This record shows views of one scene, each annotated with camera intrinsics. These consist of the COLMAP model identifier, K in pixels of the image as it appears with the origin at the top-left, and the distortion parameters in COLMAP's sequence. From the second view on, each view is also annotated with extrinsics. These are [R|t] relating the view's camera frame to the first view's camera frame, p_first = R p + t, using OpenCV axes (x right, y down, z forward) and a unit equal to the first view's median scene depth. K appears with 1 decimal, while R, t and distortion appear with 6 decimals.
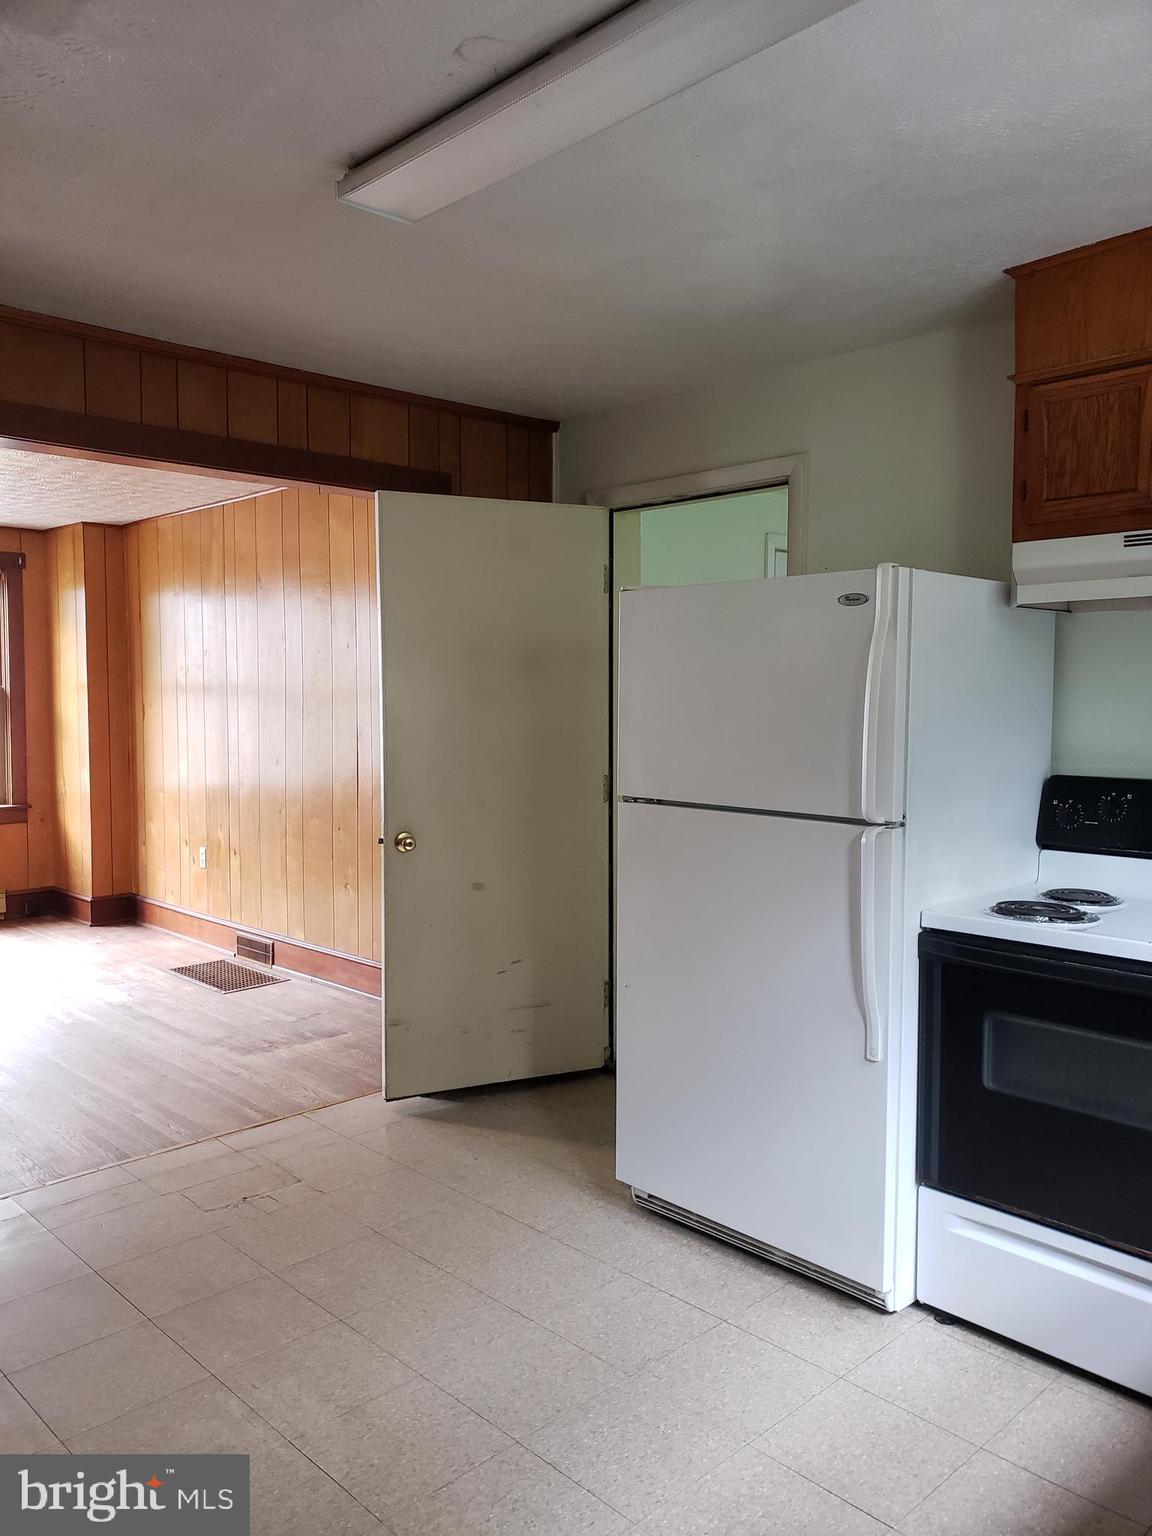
lens RADIAL K [[1190.4, 0, 576.0], [0, 1190.4, 768.0], [0, 0, 1]] dist [0.017757, 0.004595]
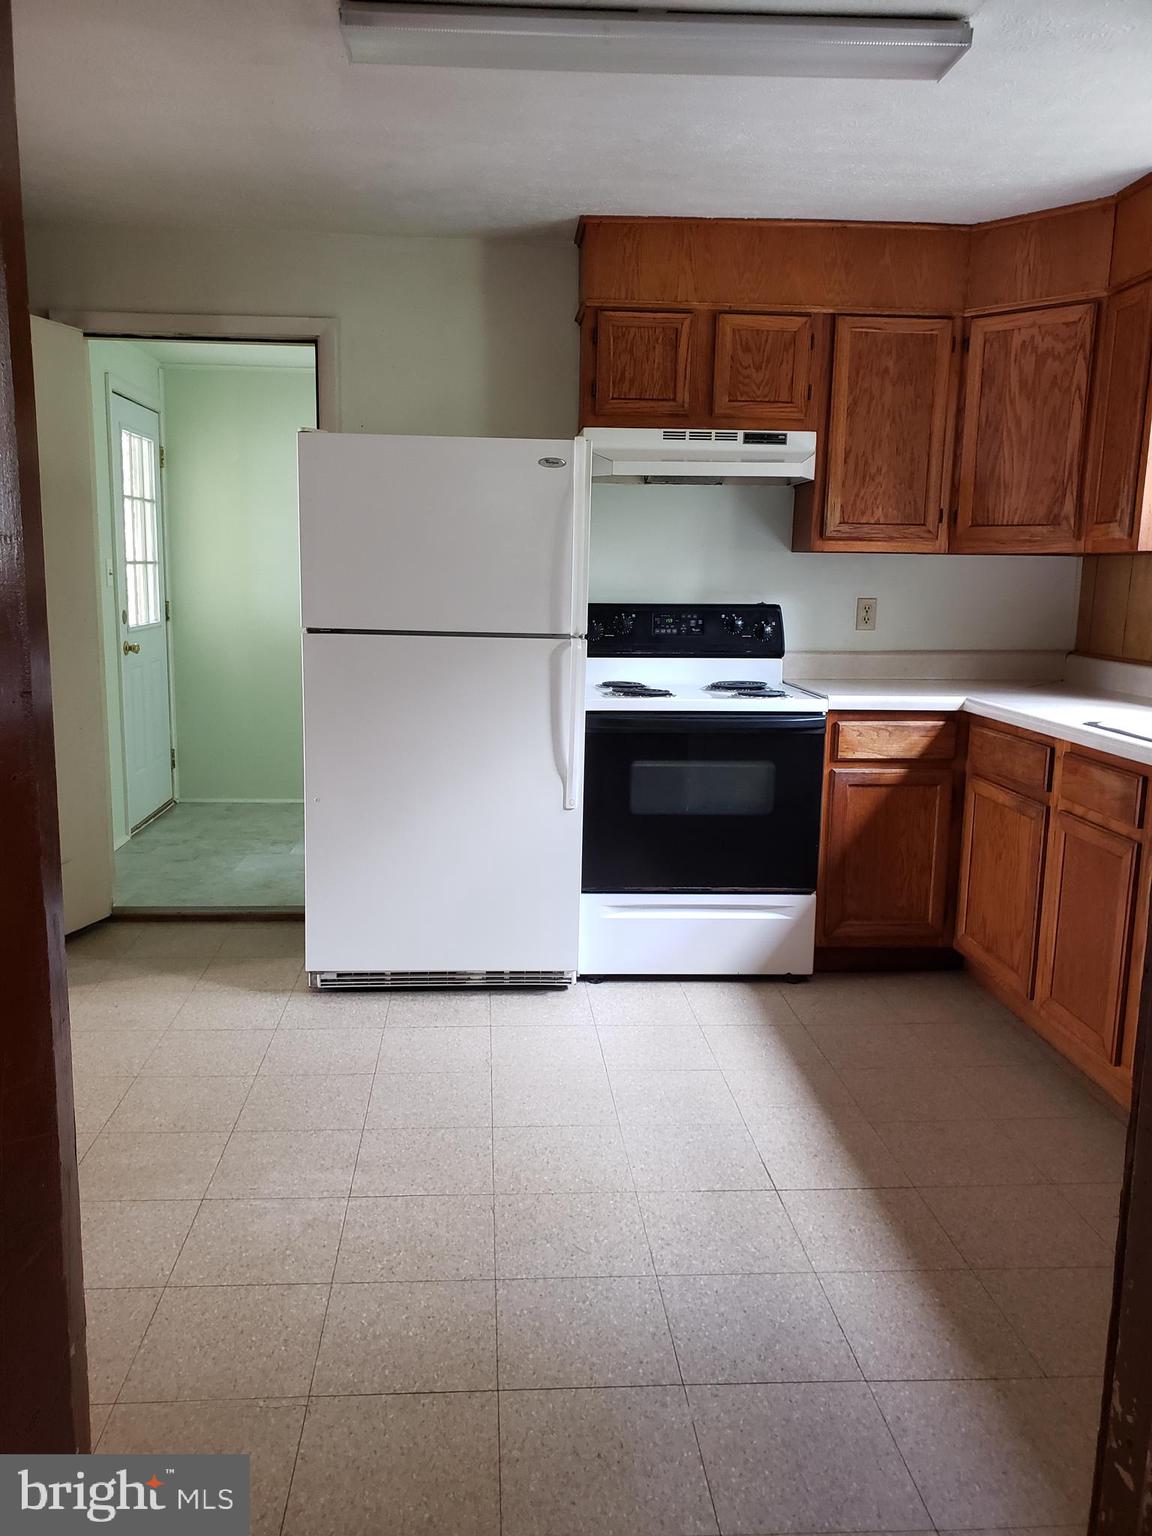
lens RADIAL K [[1186.6, 0, 545.7], [0, 1186.6, 764.9], [0, 0, 1]] dist [0.089593, -0.136727]
pose [[0.654002, -0.114715, 0.747744, -0.444187], [0.033143, 0.991832, 0.123173, 0.014828], [-0.755766, -0.055772, 0.652462, 0.075675]]
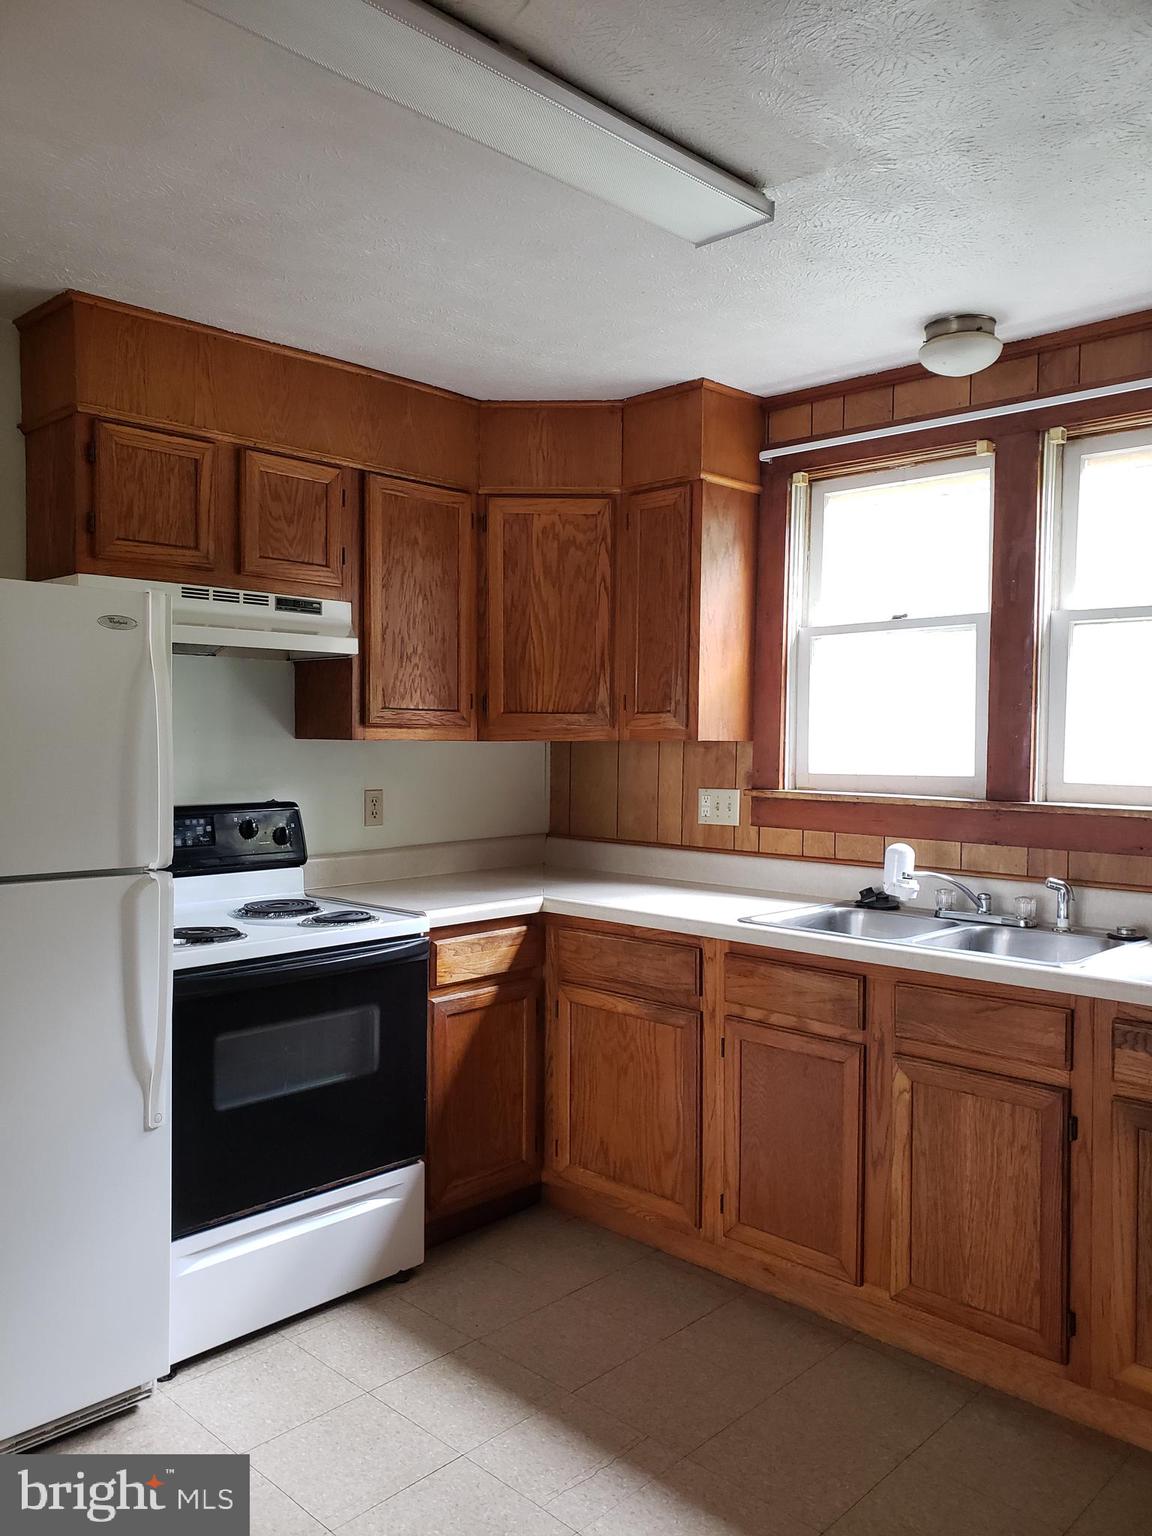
lens RADIAL K [[1186.6, 0, 545.7], [0, 1186.6, 764.9], [0, 0, 1]] dist [0.089593, -0.136727]
pose [[-0.022445, -0.027568, 0.999368, -0.381045], [0.056699, 0.997976, 0.028803, -0.023929], [-0.998139, 0.057310, -0.020837, 0.398091]]
